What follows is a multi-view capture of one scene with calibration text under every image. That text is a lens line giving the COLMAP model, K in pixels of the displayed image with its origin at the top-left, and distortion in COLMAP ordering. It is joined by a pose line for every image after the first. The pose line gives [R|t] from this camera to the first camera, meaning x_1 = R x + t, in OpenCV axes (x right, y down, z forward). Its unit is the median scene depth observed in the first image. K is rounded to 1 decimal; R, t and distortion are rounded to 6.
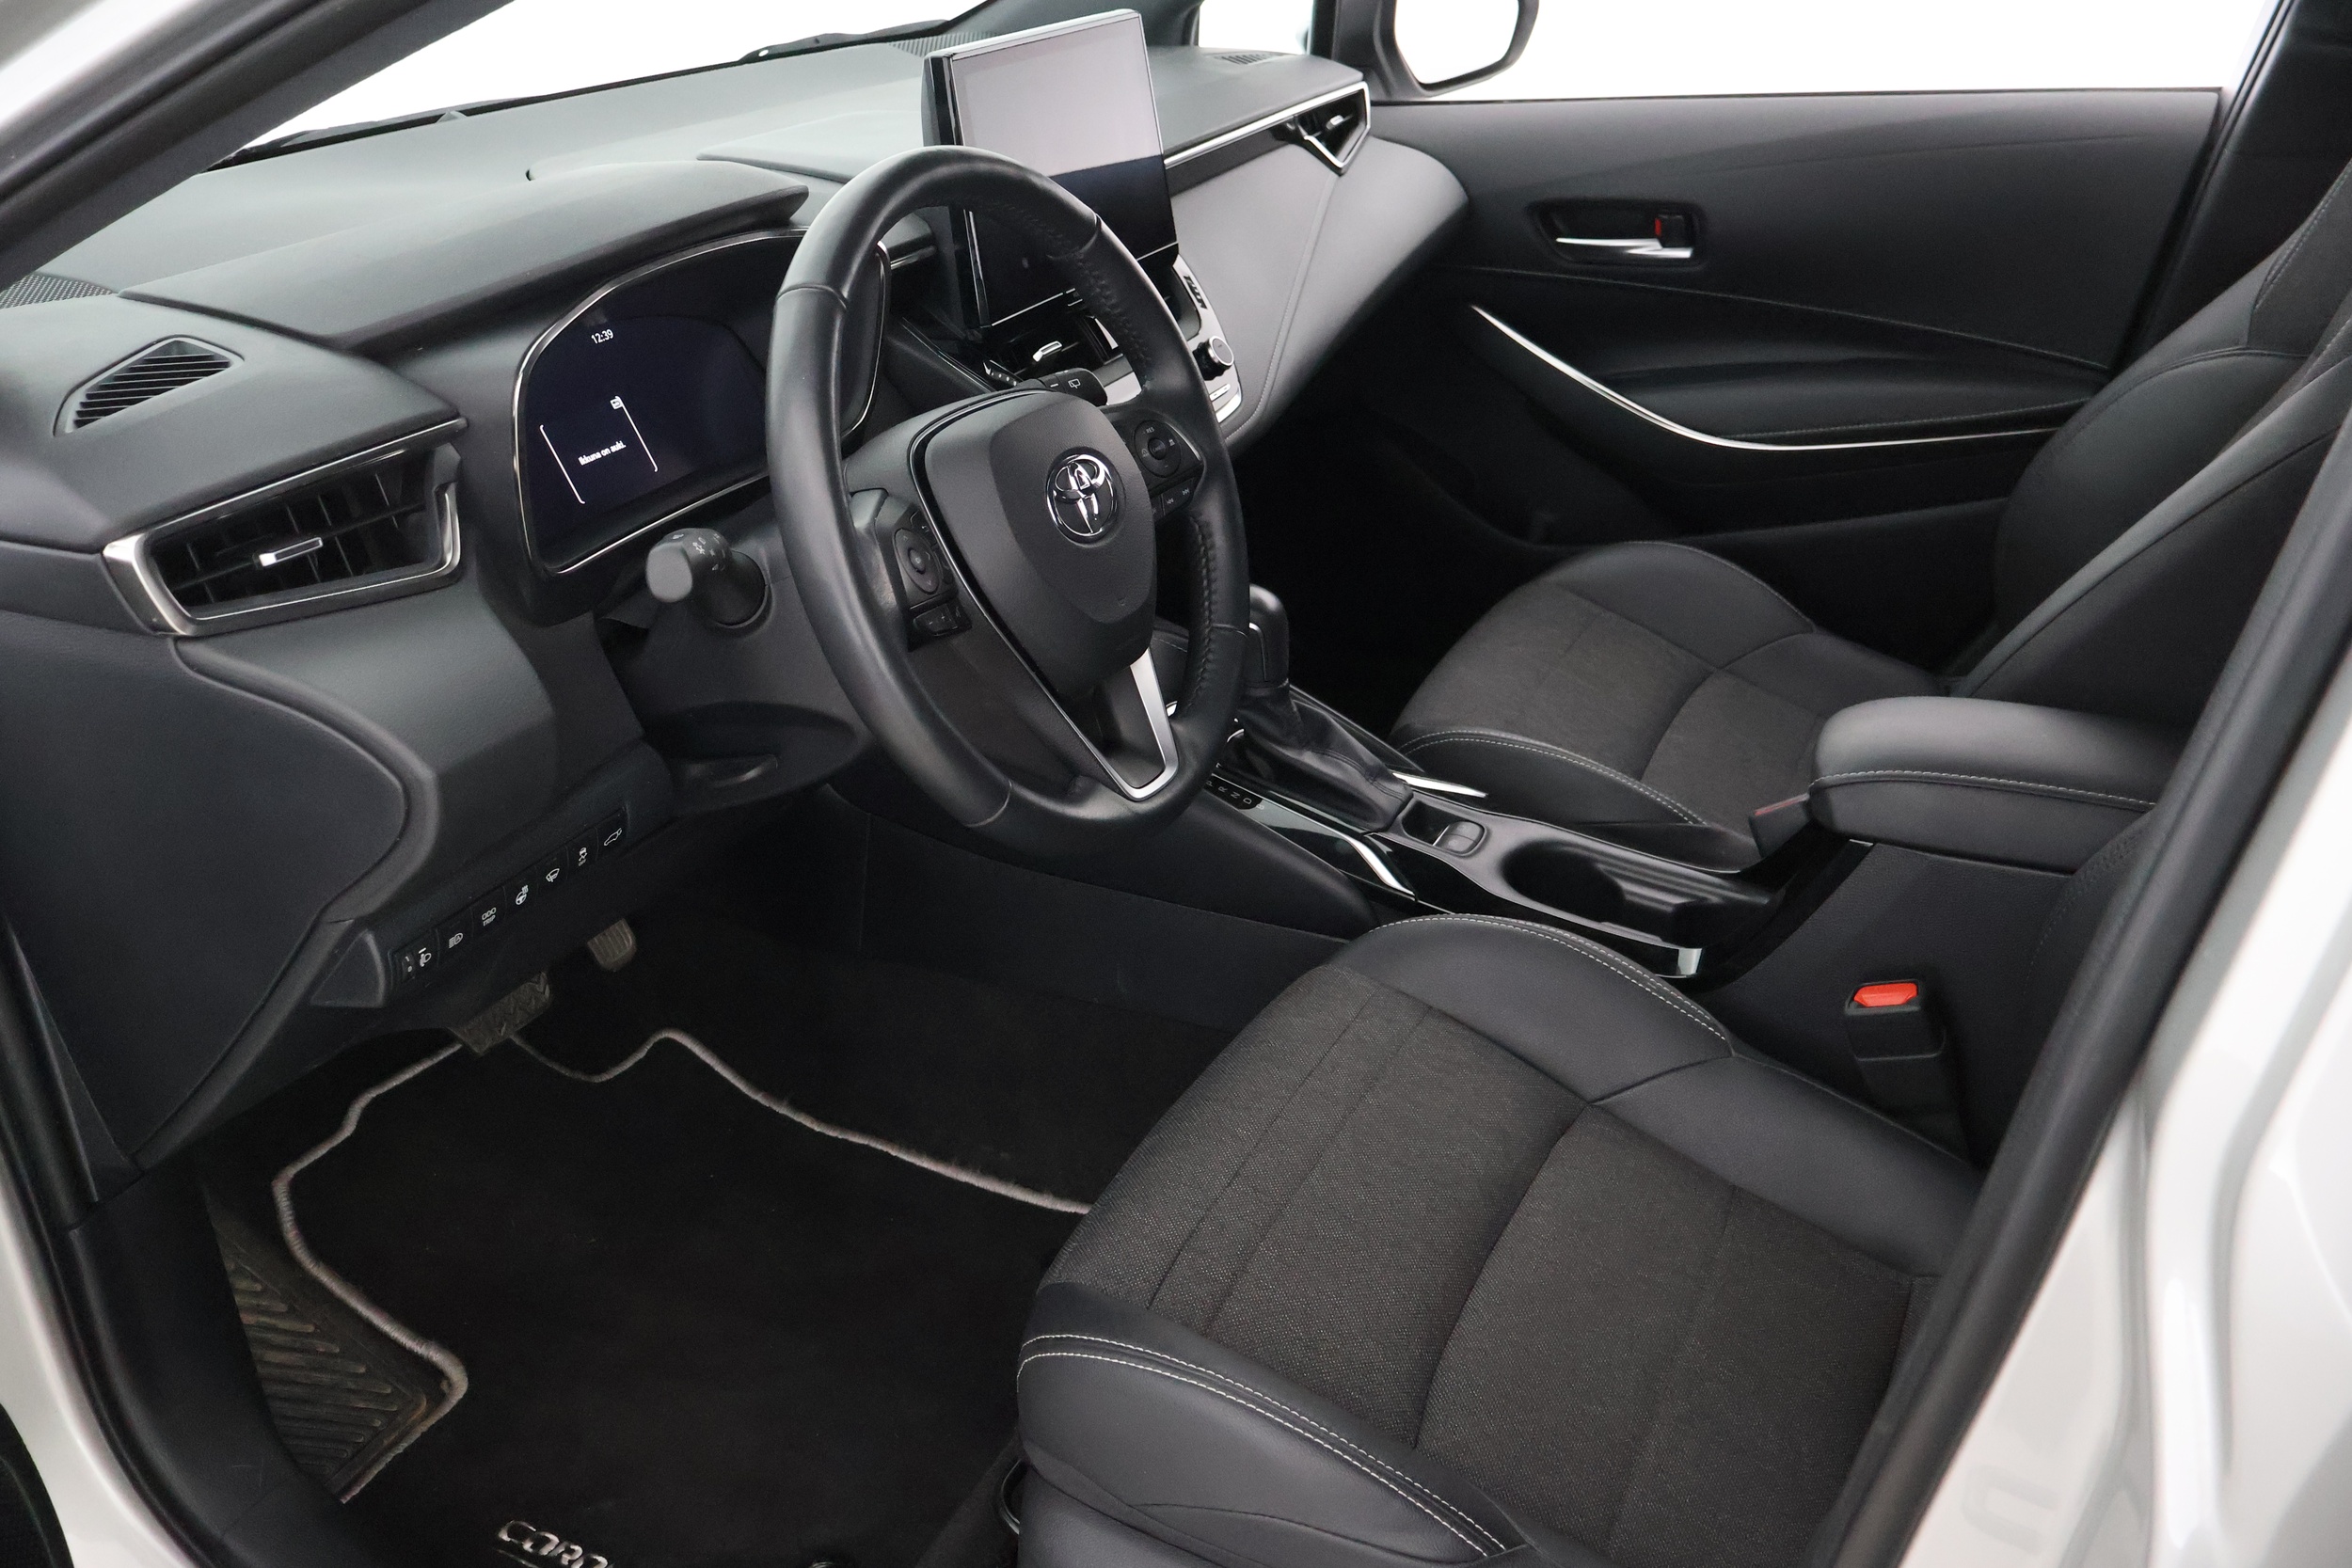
lens RADIAL K [[2062.8, 0, 1170.8], [0, 2062.8, 784.9], [0, 0, 1]] dist [0.011849, -0.010011]
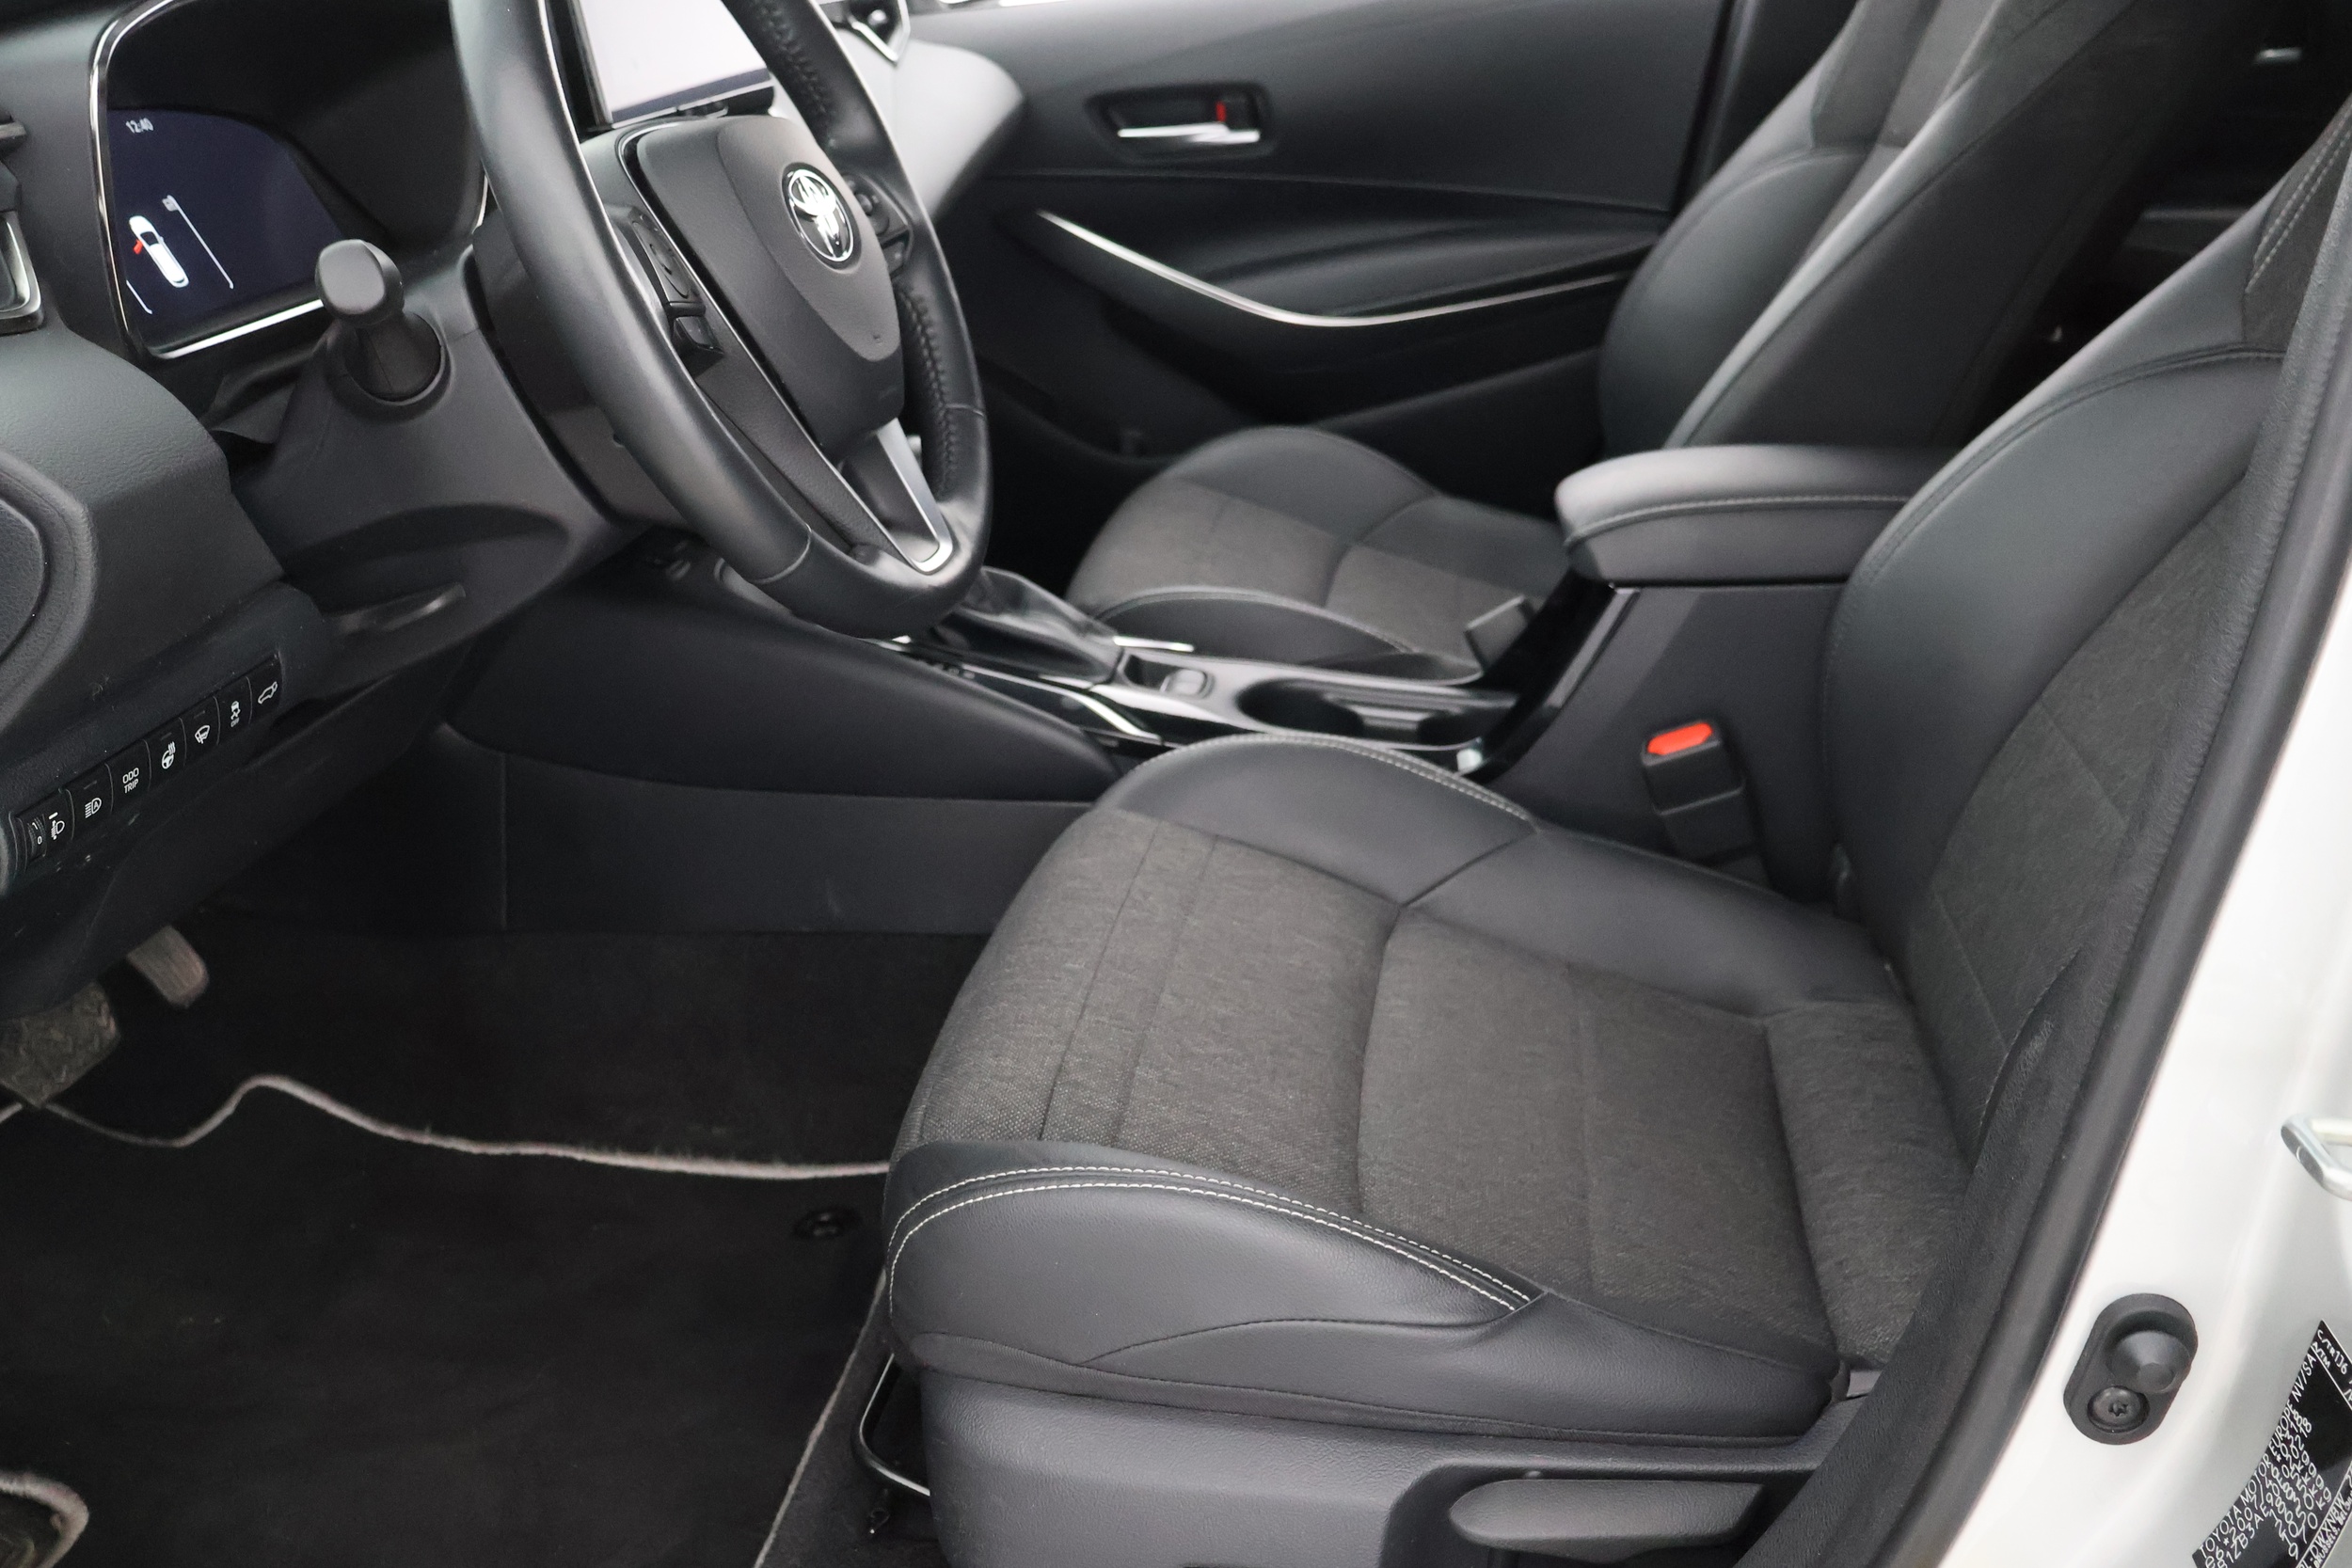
lens RADIAL K [[2062.8, 0, 1180.1], [0, 2062.8, 782.7], [0, 0, 1]] dist [0.011849, -0.010011]
pose [[0.952595, -0.132335, 0.273952, -0.127662], [0.149946, 0.987702, -0.044281, 0.116371], [-0.264723, 0.083260, 0.960723, 0.125763]]
